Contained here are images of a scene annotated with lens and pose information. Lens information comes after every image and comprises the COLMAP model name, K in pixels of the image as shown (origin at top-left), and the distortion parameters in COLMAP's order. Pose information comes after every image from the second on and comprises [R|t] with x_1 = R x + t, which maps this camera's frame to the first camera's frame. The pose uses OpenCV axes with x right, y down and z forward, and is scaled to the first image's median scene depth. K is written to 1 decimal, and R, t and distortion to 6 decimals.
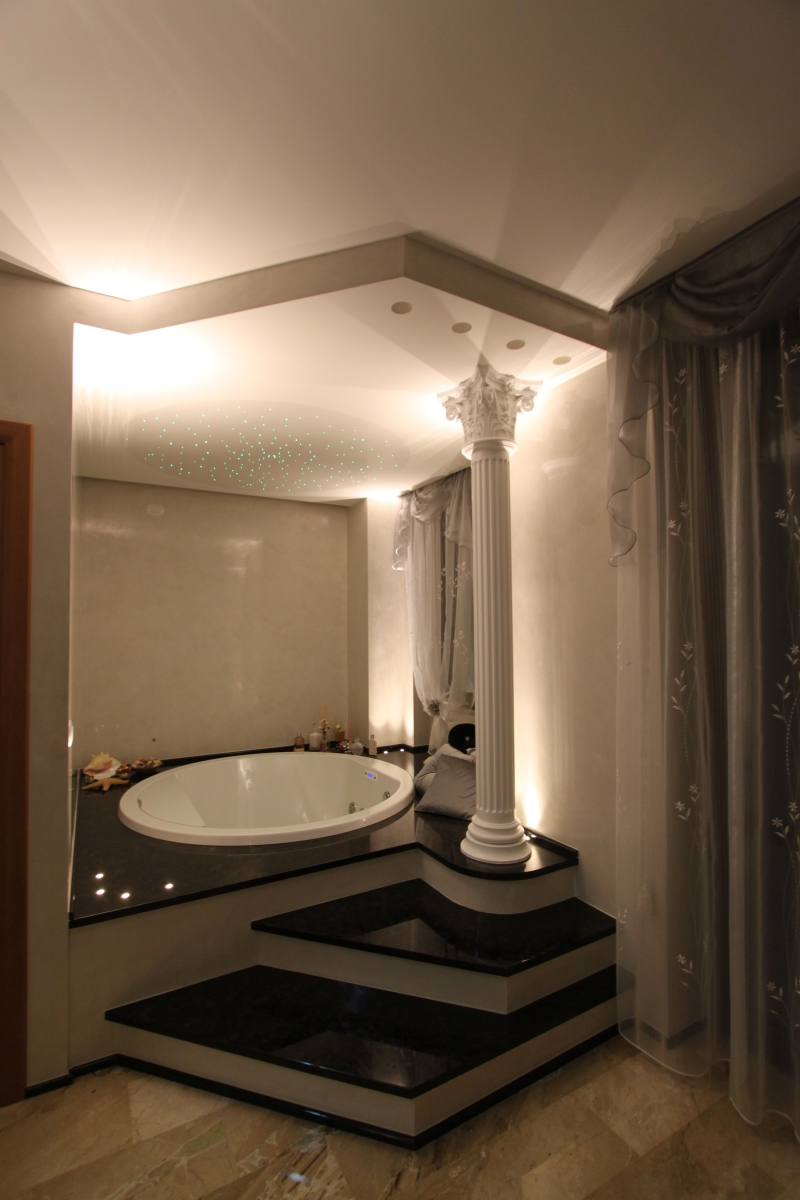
lens RADIAL K [[550.4, 0, 399.0], [0, 550.4, 615.2], [0, 0, 1]] dist [-0.000062, 0.000167]
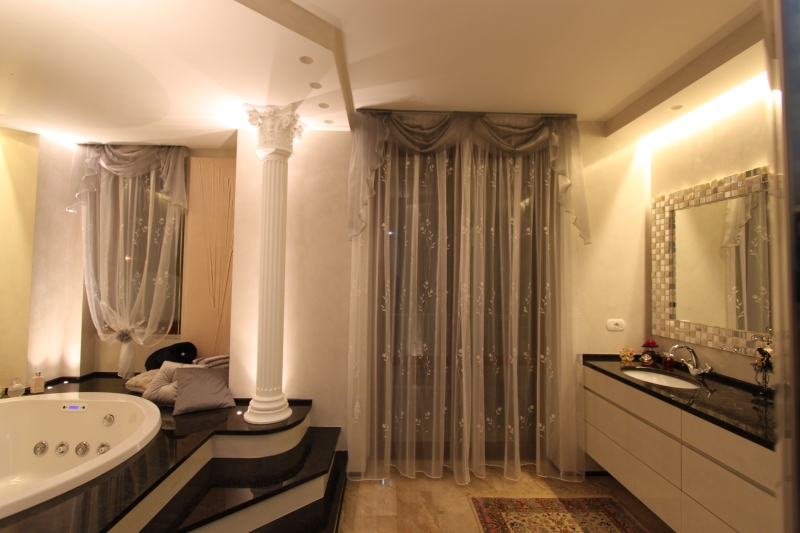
lens RADIAL K [[361.6, 0, 395.3], [0, 361.6, 262.6], [0, 0, 1]] dist [-0.017162, 0.000188]
pose [[0.481347, 0.049910, 0.875108, -0.553723], [-0.043820, 0.998499, -0.032844, 0.019603], [-0.875434, -0.022538, 0.482812, 0.221585]]
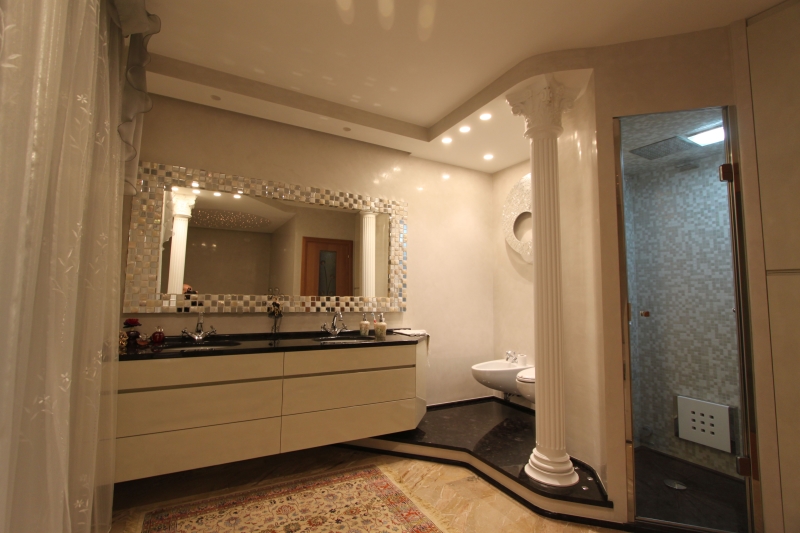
lens RADIAL K [[370.7, 0, 384.0], [0, 370.7, 257.0], [0, 0, 1]] dist [-0.010386, -0.000056]
pose [[-0.999419, -0.005020, 0.033713, 0.088581], [-0.009038, 0.992721, -0.120094, 0.135681], [-0.032865, -0.120329, -0.992190, 1.057057]]
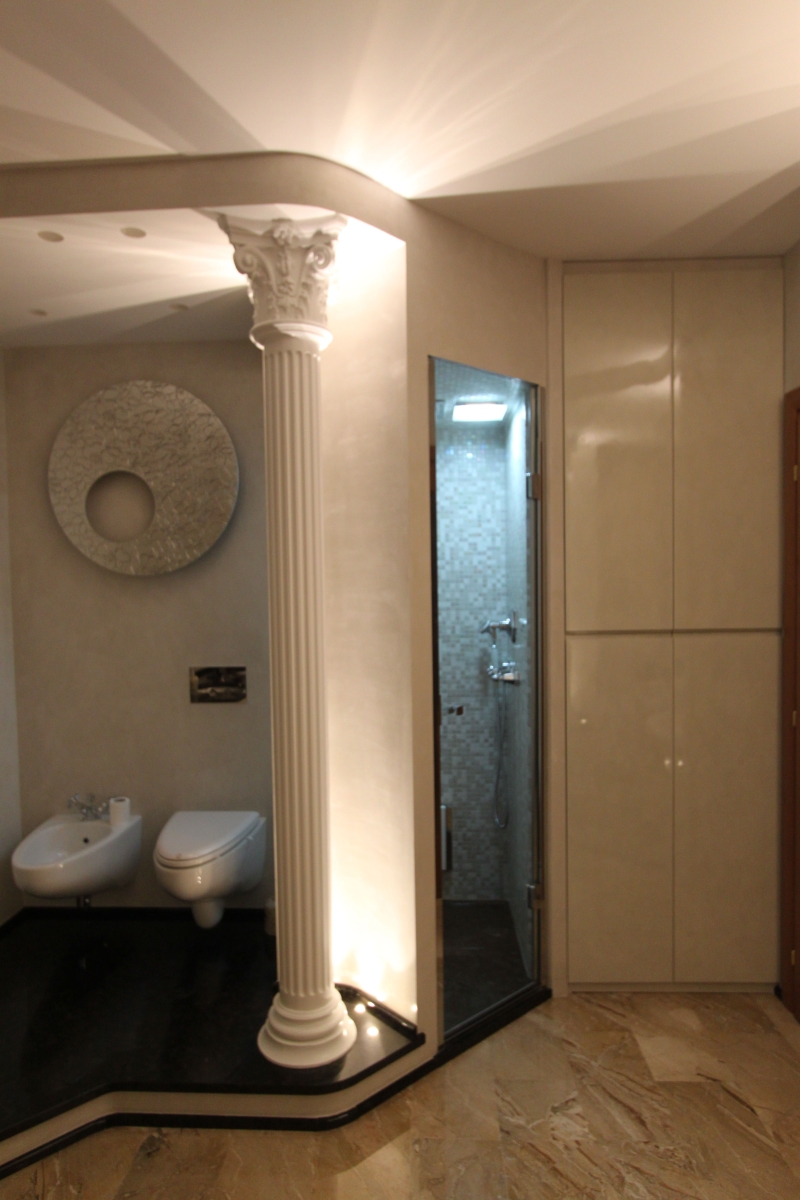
lens RADIAL K [[770.2, 0, 400.0], [0, 770.2, 600.0], [0, 0, 1]] dist [-0.003200, -0.001431]
pose [[-0.542026, 0.043931, -0.839213, 0.465927], [0.039756, 0.998855, 0.026610, -0.033407], [0.839421, -0.018941, -0.543152, 0.681114]]
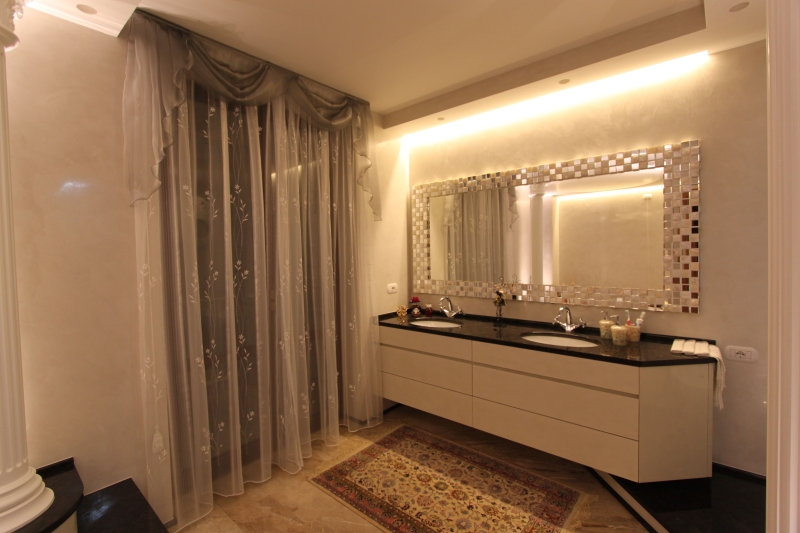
lens RADIAL K [[361.6, 0, 395.3], [0, 361.6, 262.6], [0, 0, 1]] dist [-0.017162, 0.000188]
pose [[-0.327700, -0.013211, 0.944690, -0.531870], [0.003186, 0.999881, 0.015088, 0.028750], [-0.944777, 0.007955, -0.327619, 0.606696]]
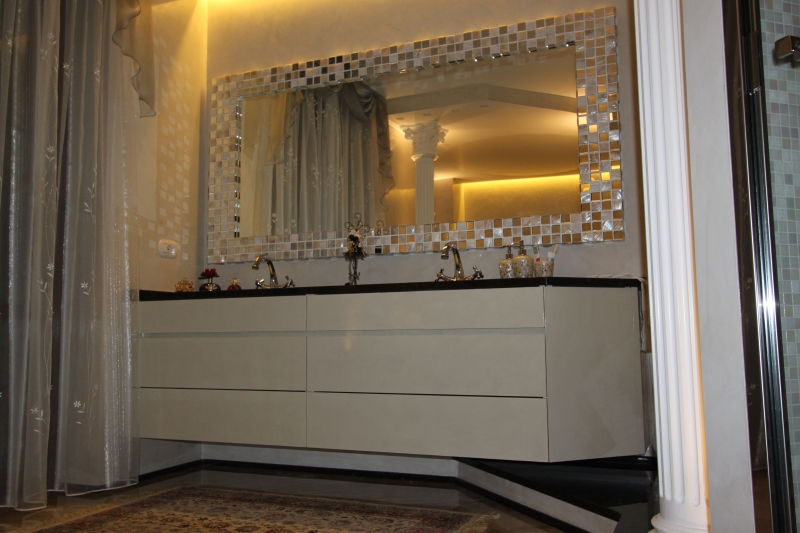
lens RADIAL K [[692.2, 0, 400.0], [0, 692.2, 266.5], [0, 0, 1]] dist [-0.001729, -0.006101]
pose [[-0.610945, 0.090249, 0.786512, -0.666105], [-0.002847, 0.993224, -0.116179, 0.362180], [-0.791668, -0.073218, -0.606548, 0.659730]]
